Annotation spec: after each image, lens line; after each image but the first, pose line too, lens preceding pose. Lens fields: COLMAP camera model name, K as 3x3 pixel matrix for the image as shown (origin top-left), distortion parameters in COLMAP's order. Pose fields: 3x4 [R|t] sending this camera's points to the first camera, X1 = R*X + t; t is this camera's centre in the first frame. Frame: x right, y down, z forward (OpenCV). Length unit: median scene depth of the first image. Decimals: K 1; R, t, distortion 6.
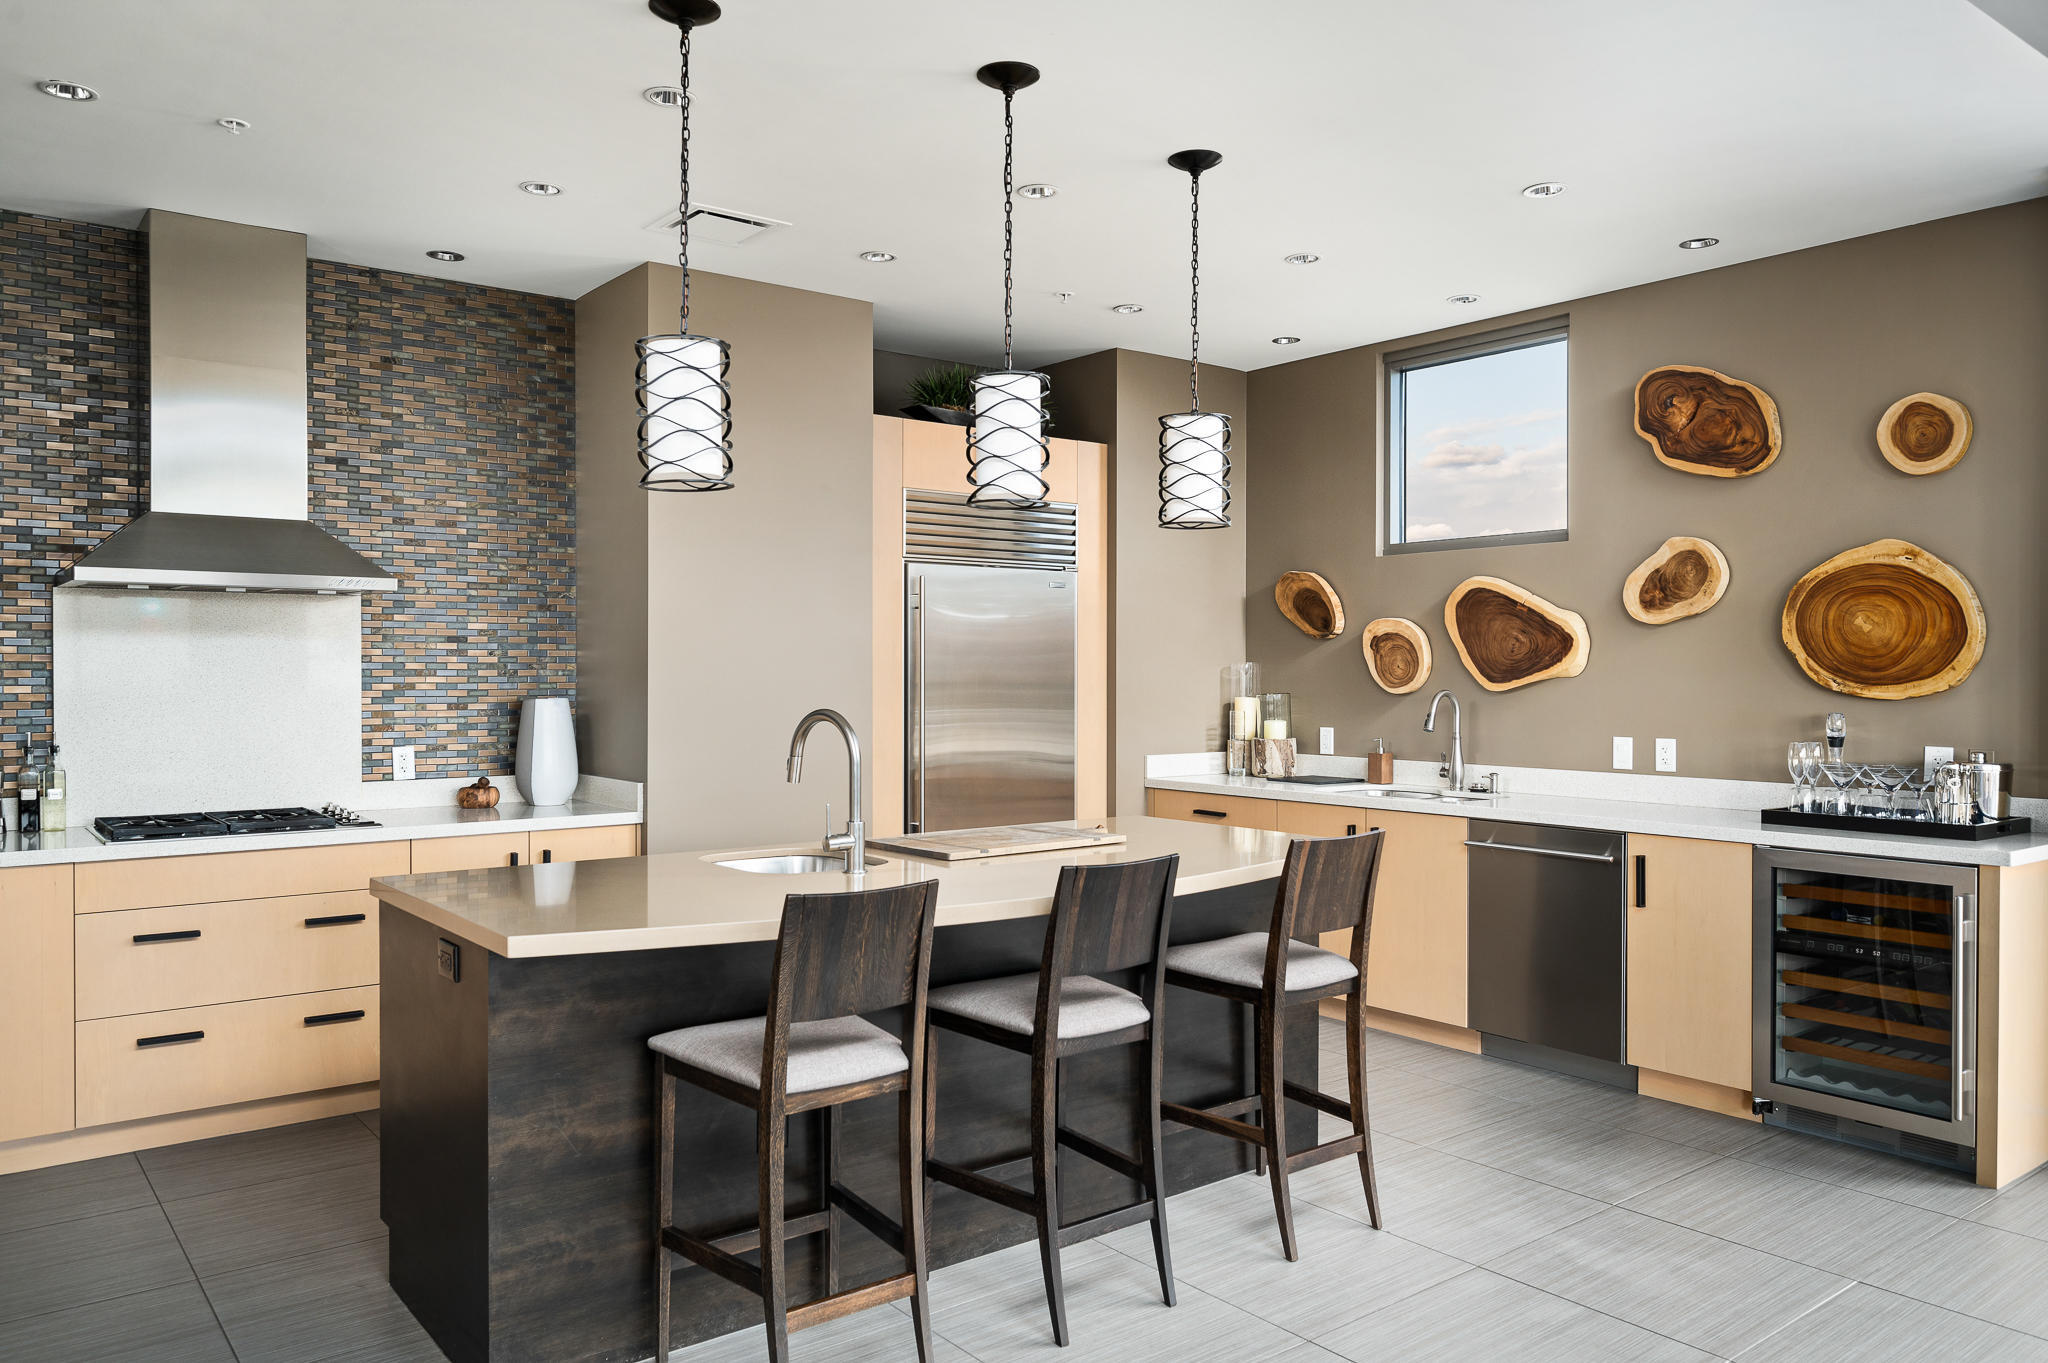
lens RADIAL K [[1435.1, 0, 1033.1], [0, 1435.1, 684.4], [0, 0, 1]] dist [0.001313, 0.002435]
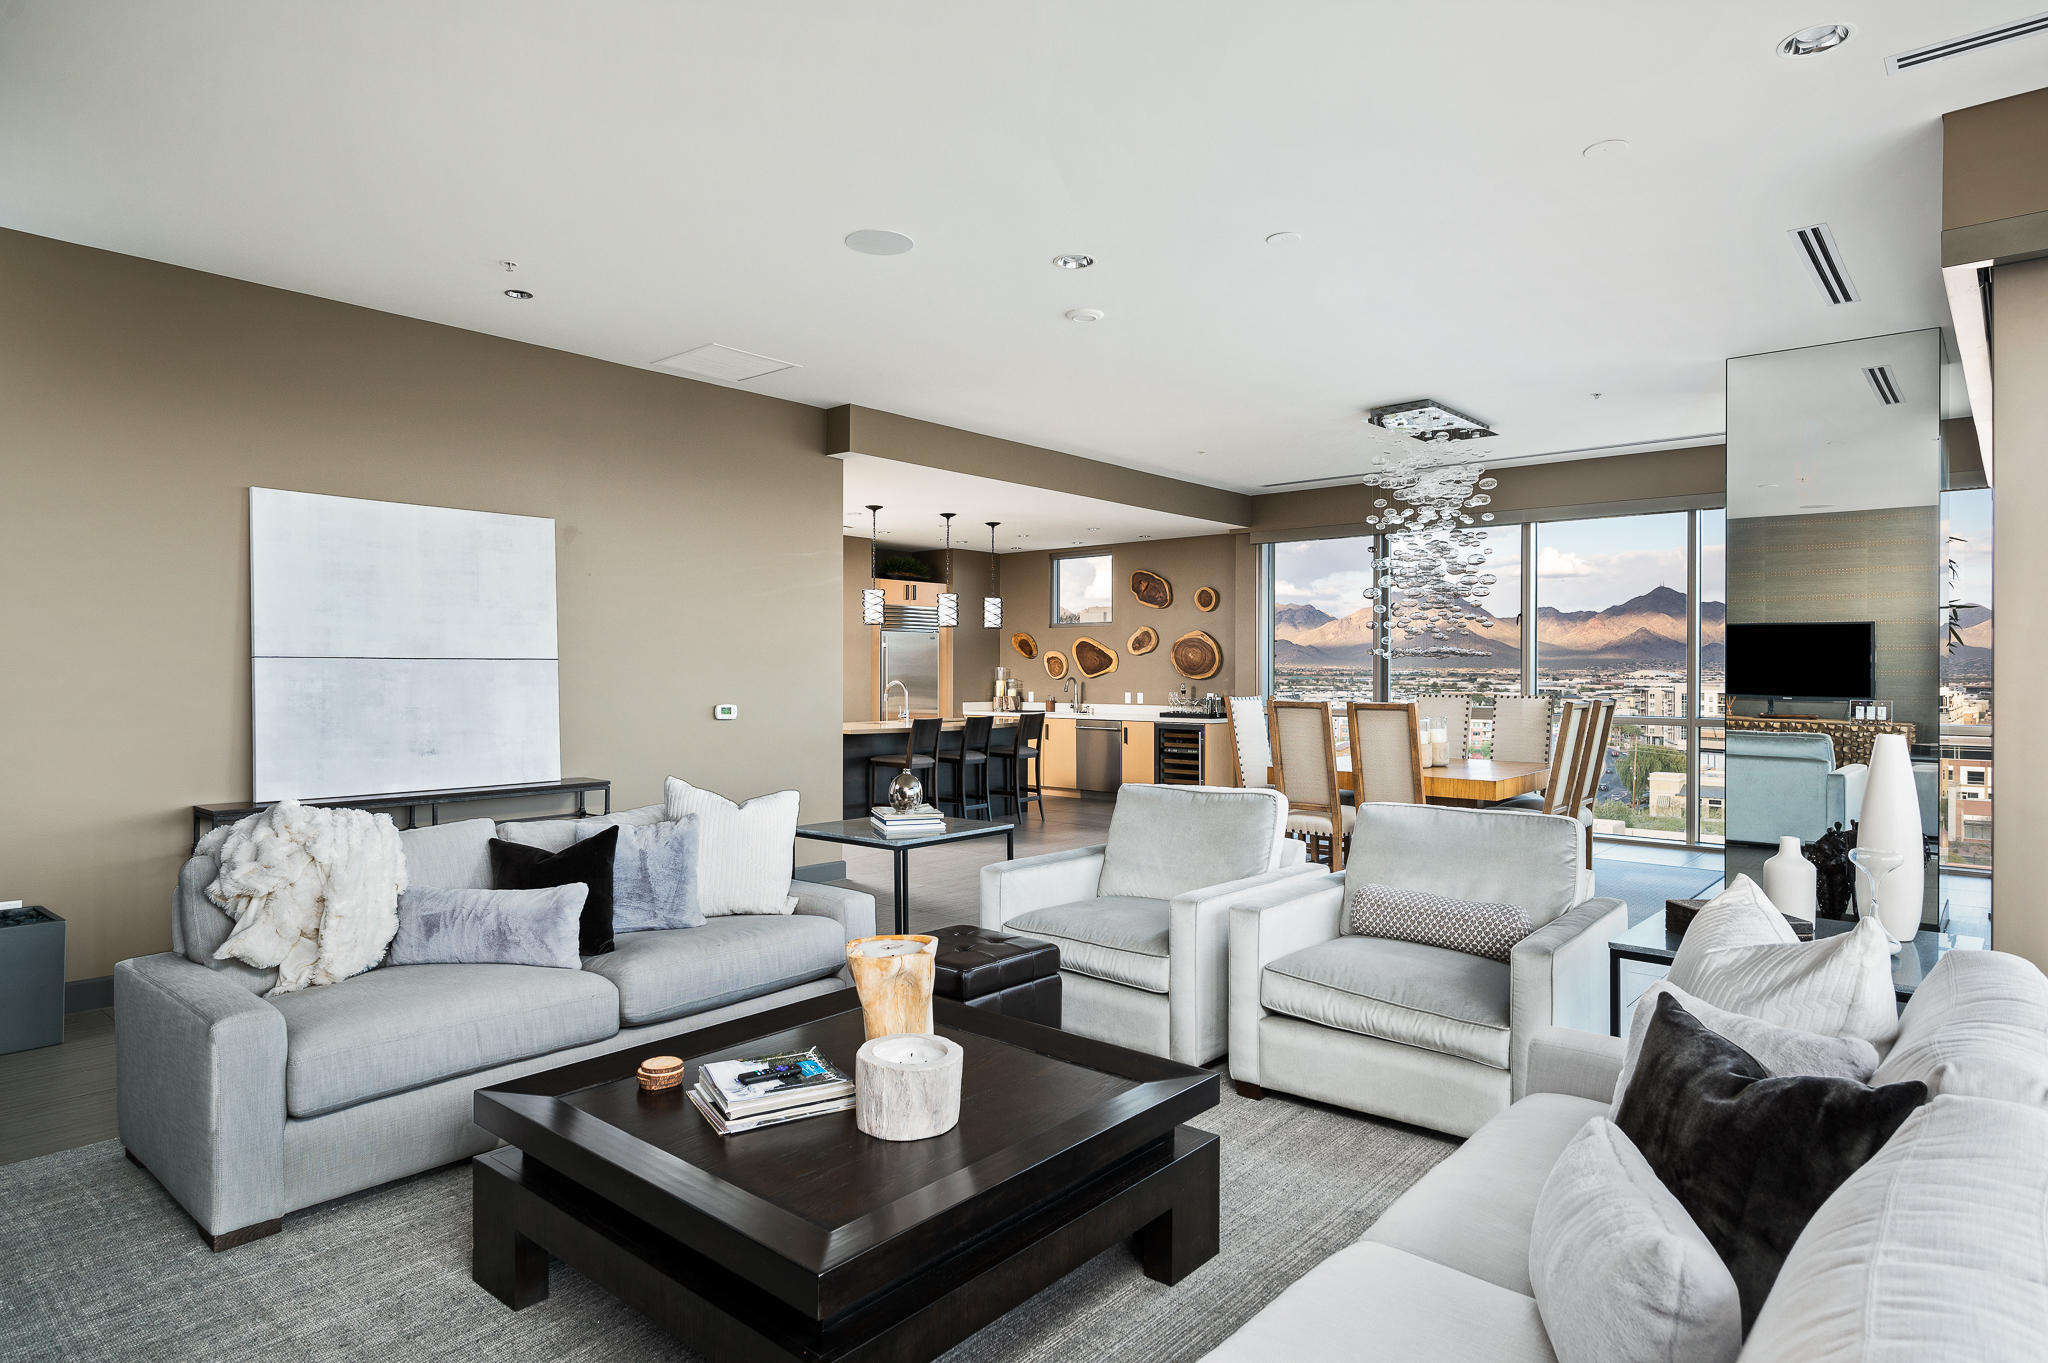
lens RADIAL K [[1125.4, 0, 1013.5], [0, 1125.4, 679.8], [0, 0, 1]] dist [-0.006439, 0.000948]
pose [[0.983030, -0.002276, 0.183428, -0.259624], [0.002510, 0.999996, -0.001040, 0.012345], [-0.183425, 0.001483, 0.983033, -1.296935]]
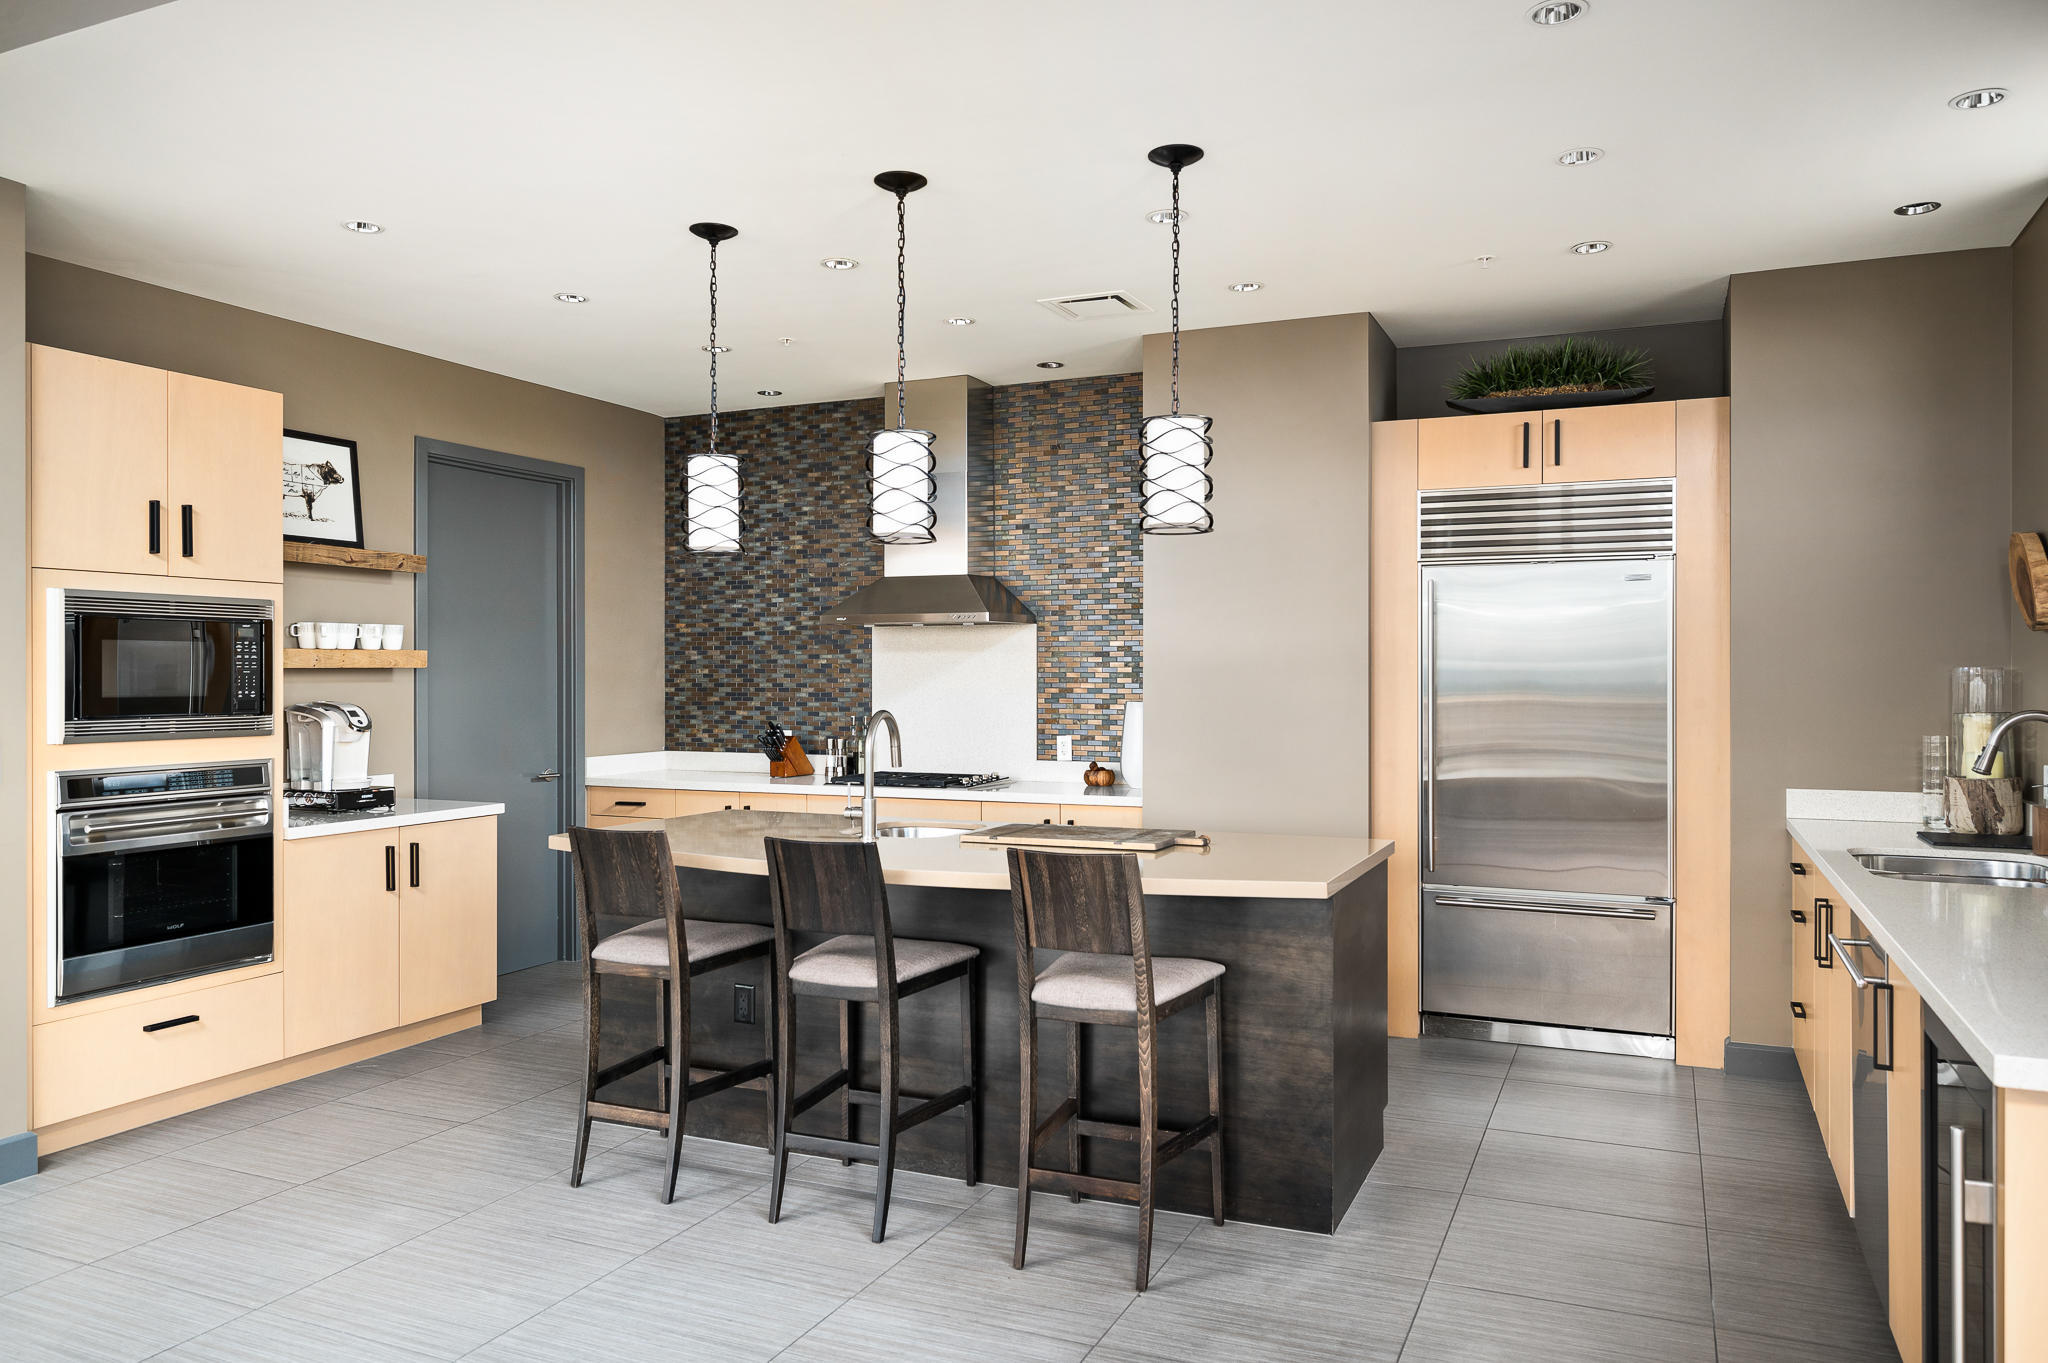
lens RADIAL K [[1408.6, 0, 1026.0], [0, 1408.6, 681.9], [0, 0, 1]] dist [0.003608, 0.000751]
pose [[0.478705, 0.001887, -0.877974, 0.692937], [-0.009484, 0.999950, -0.003022, -0.002164], [0.877924, 0.009774, 0.478700, 0.346925]]
